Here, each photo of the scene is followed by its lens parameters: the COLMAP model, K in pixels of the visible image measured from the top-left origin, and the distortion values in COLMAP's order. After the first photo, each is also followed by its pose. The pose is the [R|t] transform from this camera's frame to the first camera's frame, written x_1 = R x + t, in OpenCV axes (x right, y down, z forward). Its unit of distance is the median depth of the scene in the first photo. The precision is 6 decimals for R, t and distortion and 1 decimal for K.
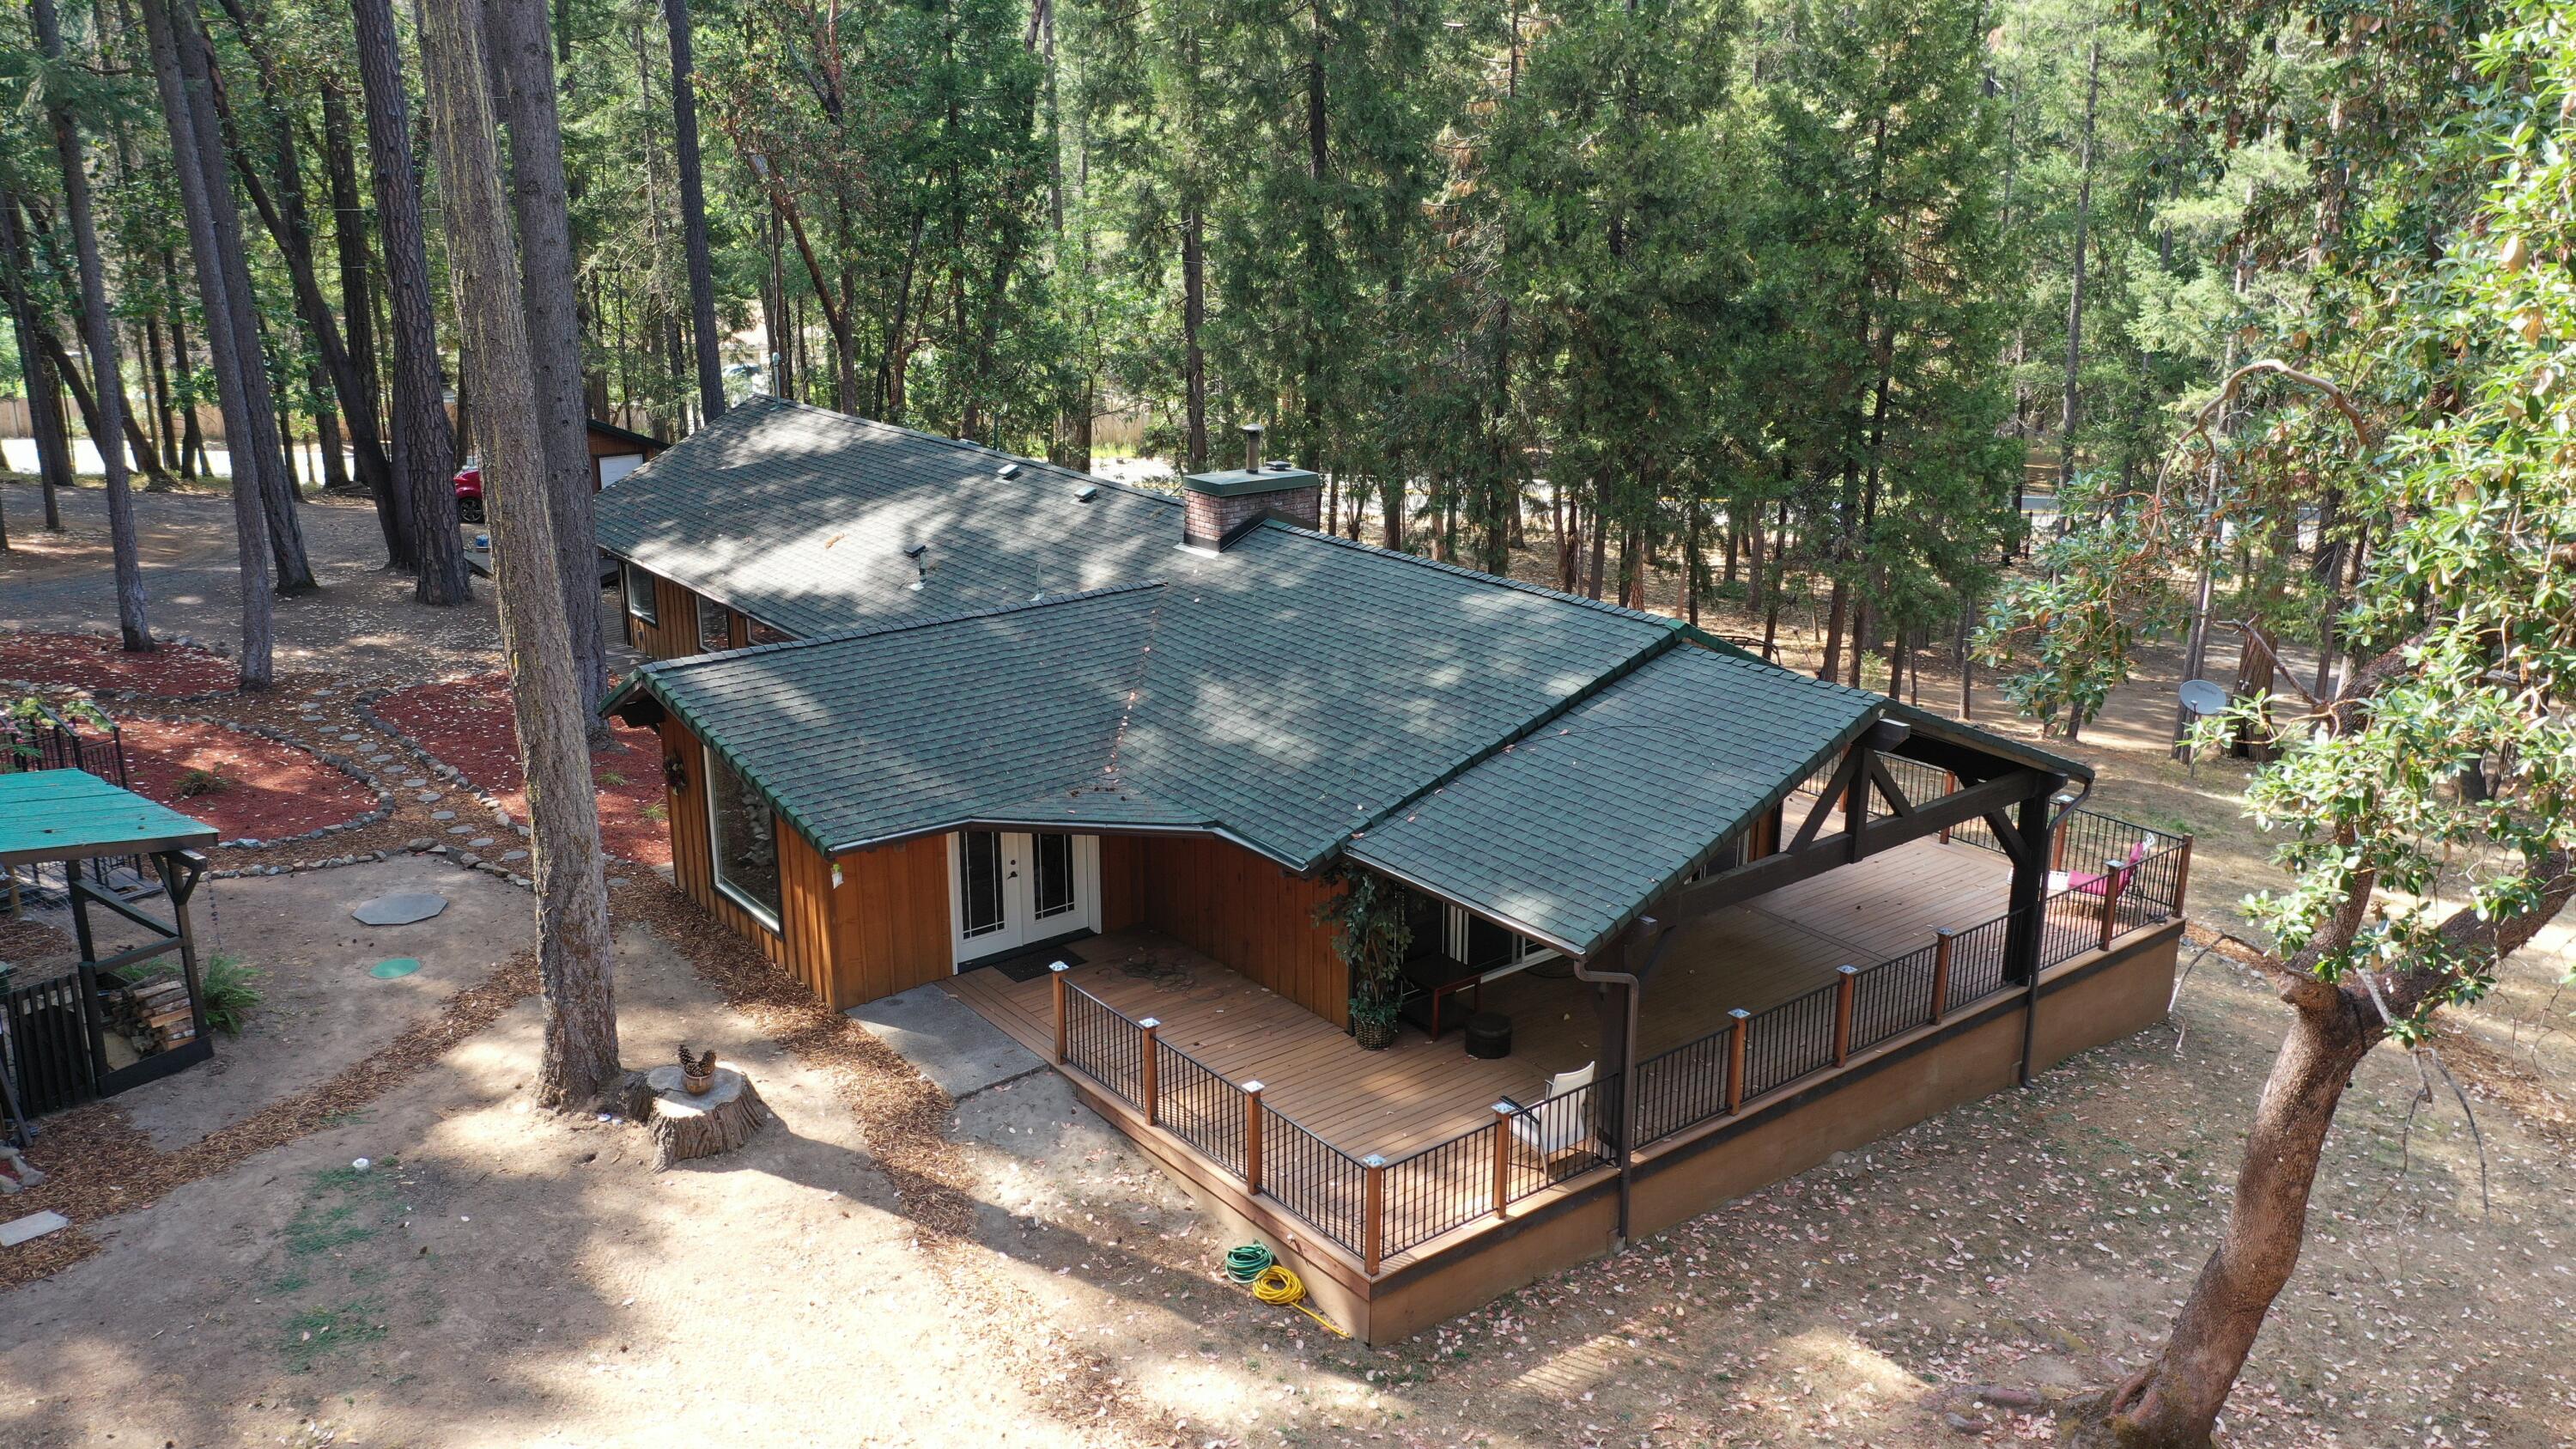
lens RADIAL K [[2022.5, 0, 1288.0], [0, 2022.5, 724.5], [0, 0, 1]] dist [-0.005933, -0.001495]
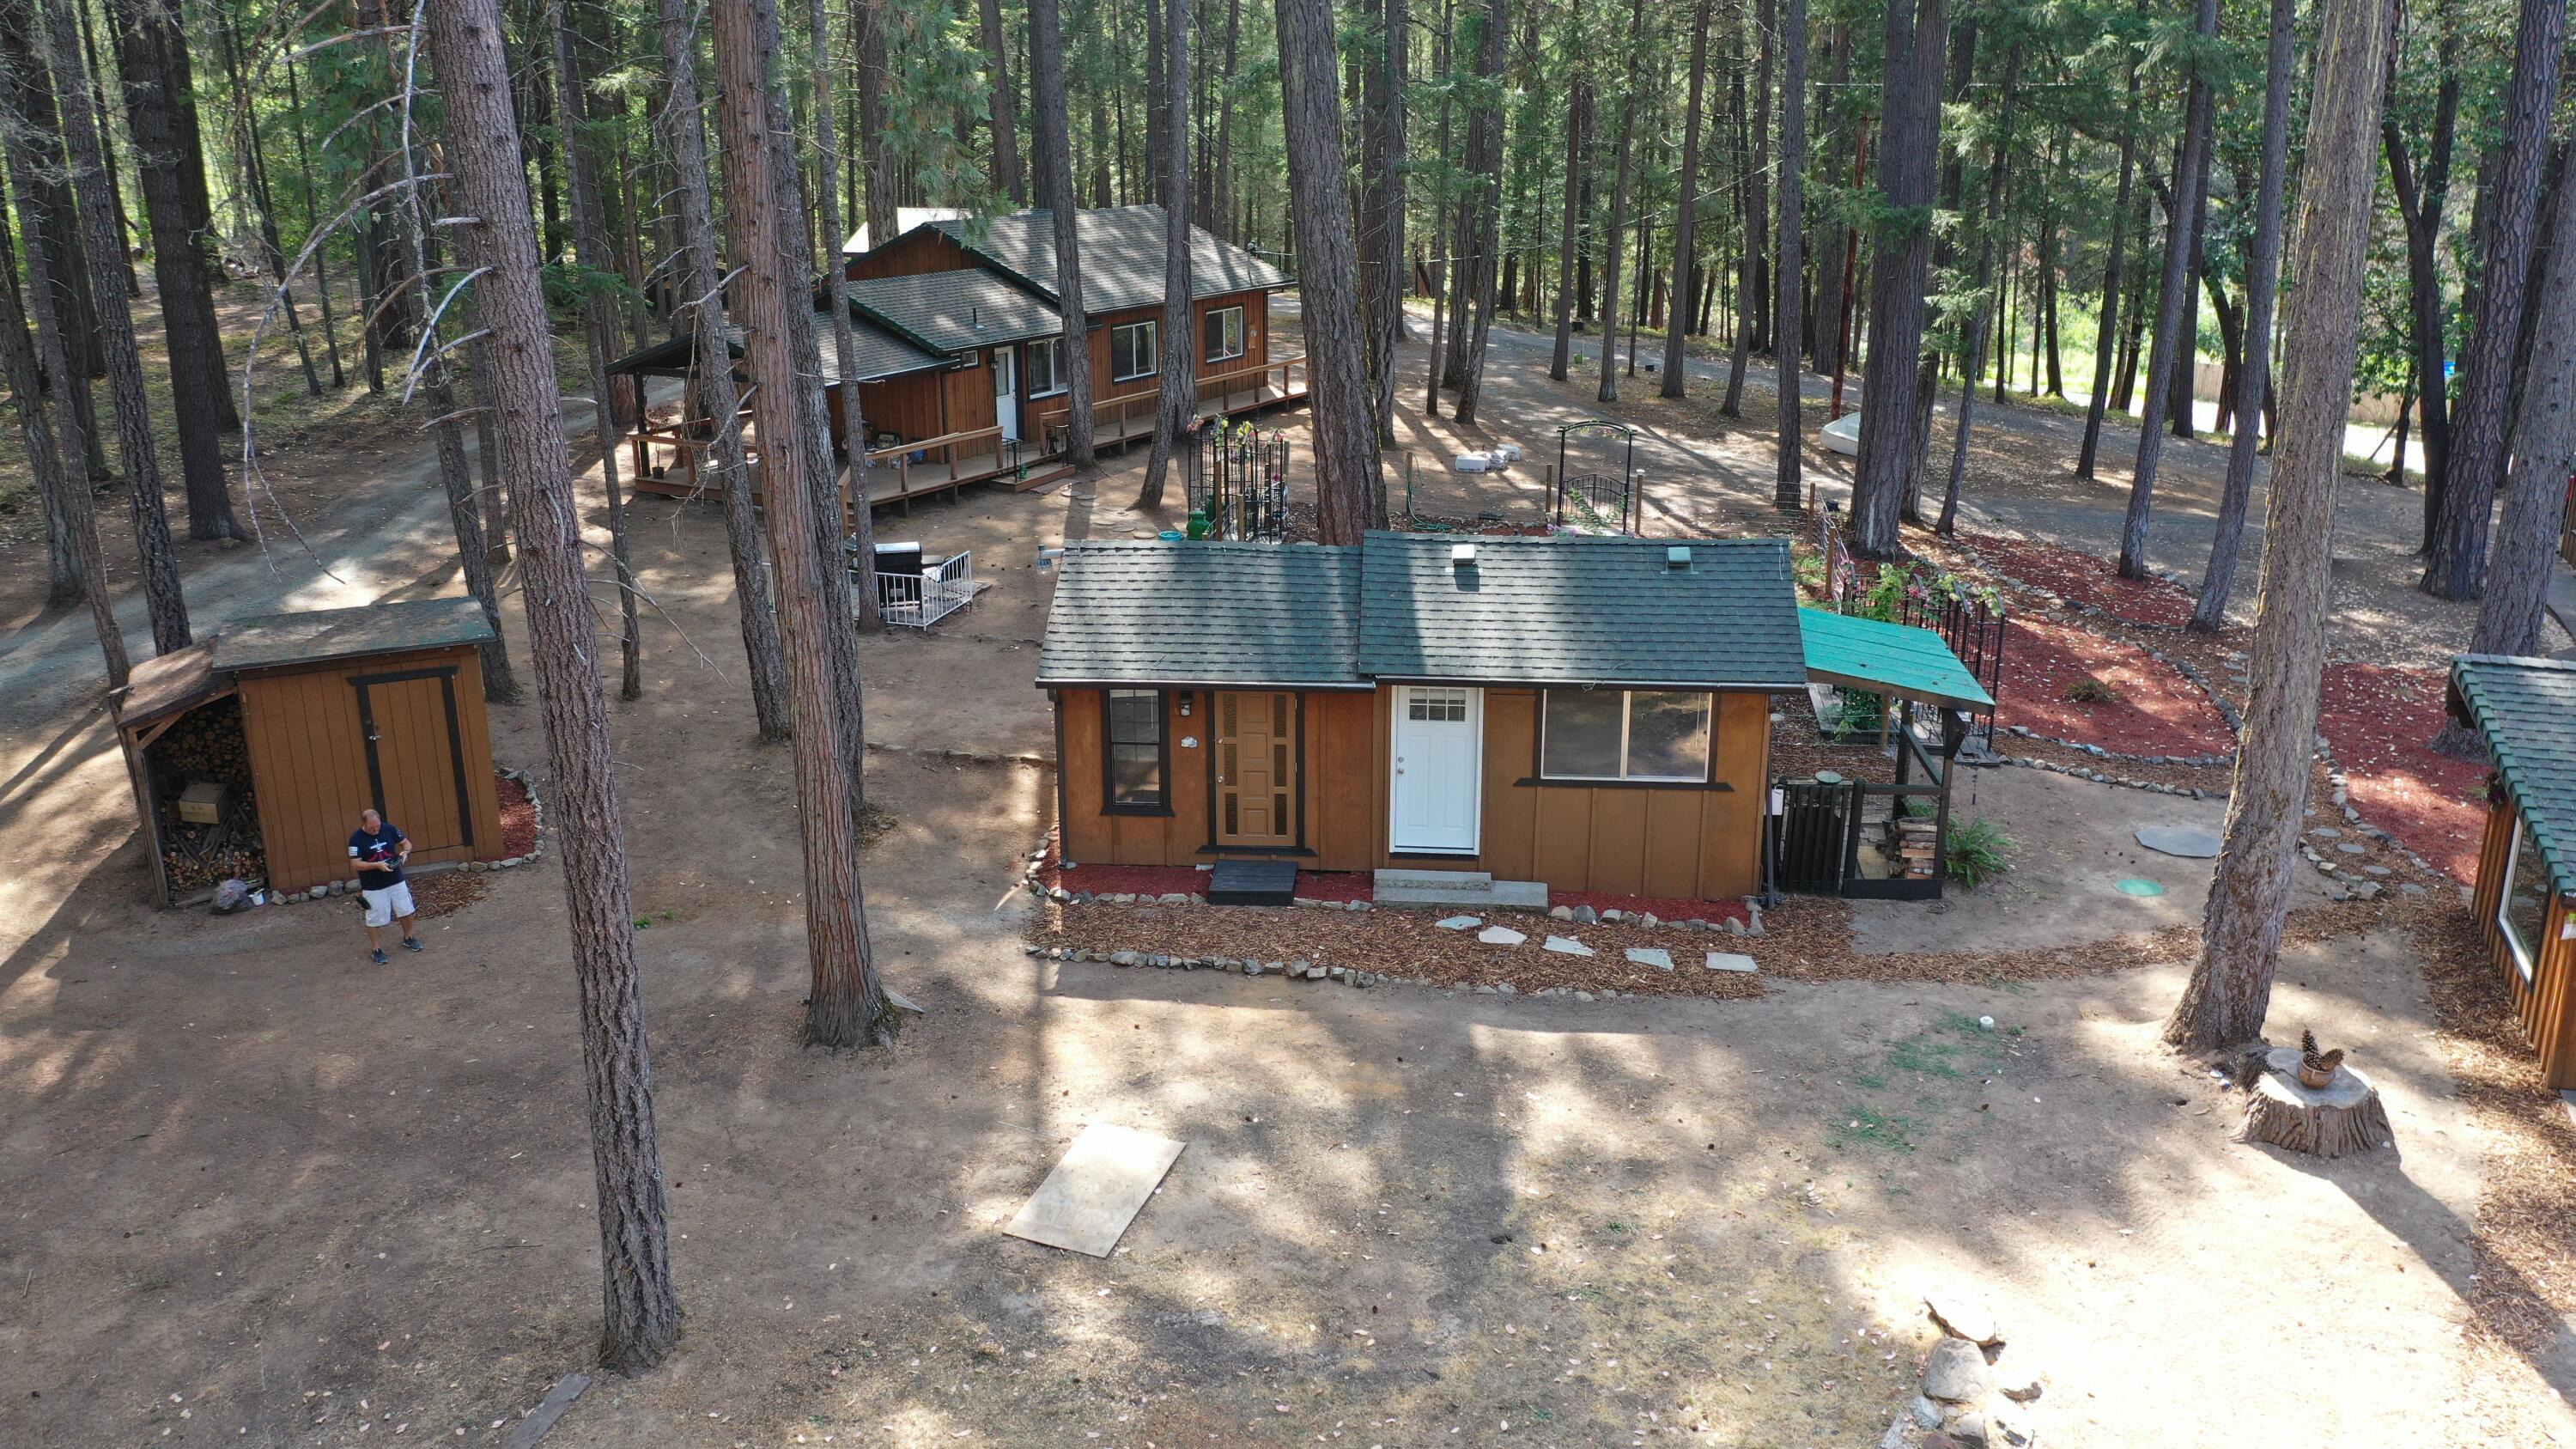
lens RADIAL K [[2022.5, 0, 1288.0], [0, 2022.5, 724.5], [0, 0, 1]] dist [-0.005933, -0.001495]
pose [[0.527124, 0.244010, -0.814002, 0.180411], [-0.242727, 0.961215, 0.130956, 0.012742], [0.814385, 0.128550, 0.565908, 0.056761]]
